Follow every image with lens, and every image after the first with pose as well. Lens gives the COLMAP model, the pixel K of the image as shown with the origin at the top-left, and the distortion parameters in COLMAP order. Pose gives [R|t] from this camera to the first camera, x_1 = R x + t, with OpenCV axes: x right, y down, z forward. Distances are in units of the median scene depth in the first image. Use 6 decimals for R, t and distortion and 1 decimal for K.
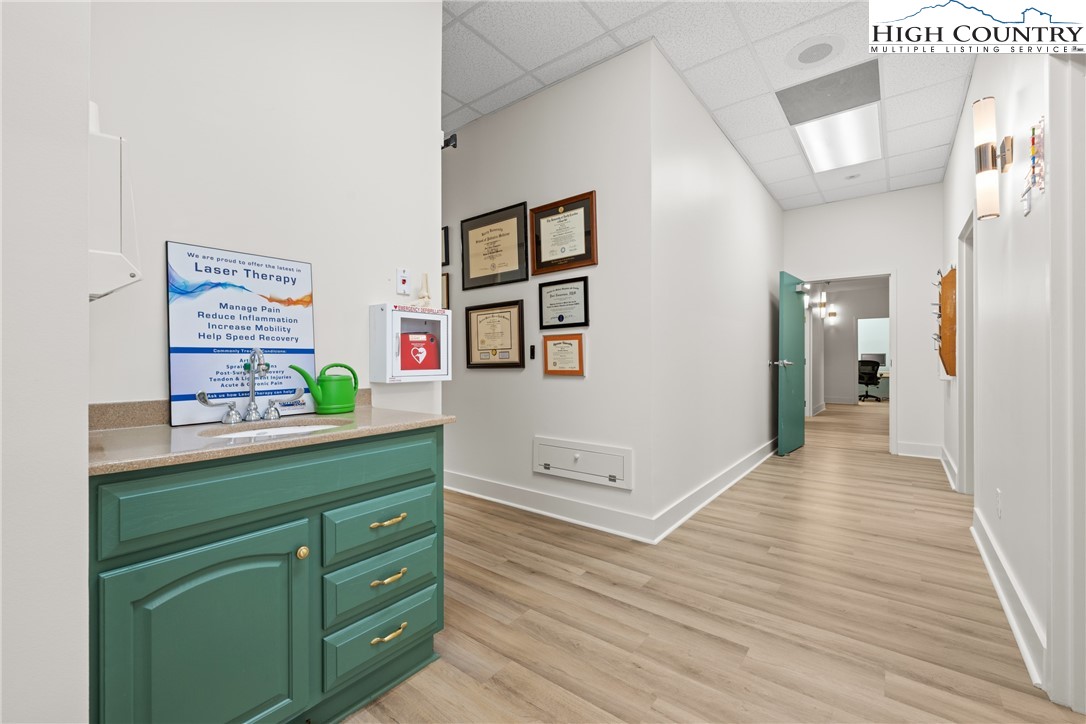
lens RADIAL K [[453.6, 0, 541.7], [0, 453.6, 360.2], [0, 0, 1]] dist [-0.002696, -0.000531]
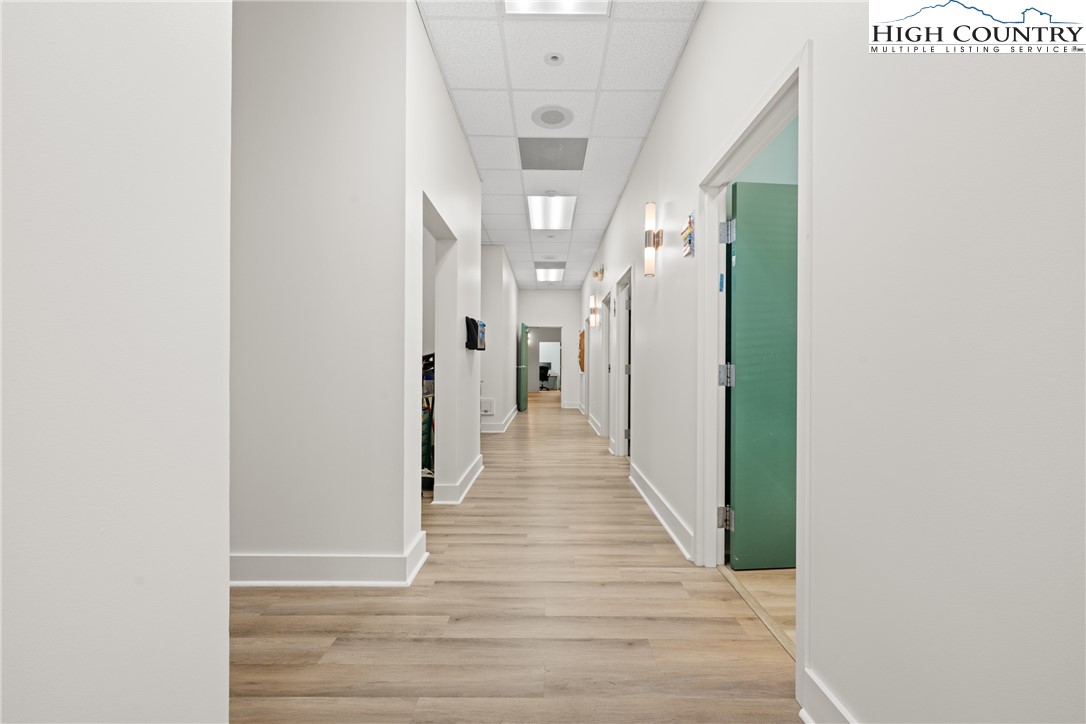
lens RADIAL K [[431.2, 0, 545.6], [0, 431.2, 363.3], [0, 0, 1]] dist [0.000580, -0.000390]
pose [[0.789707, 0.007980, 0.613433, -0.691279], [-0.004645, 0.999965, -0.007028, 0.002105], [-0.613467, 0.002701, 0.789716, -0.725921]]
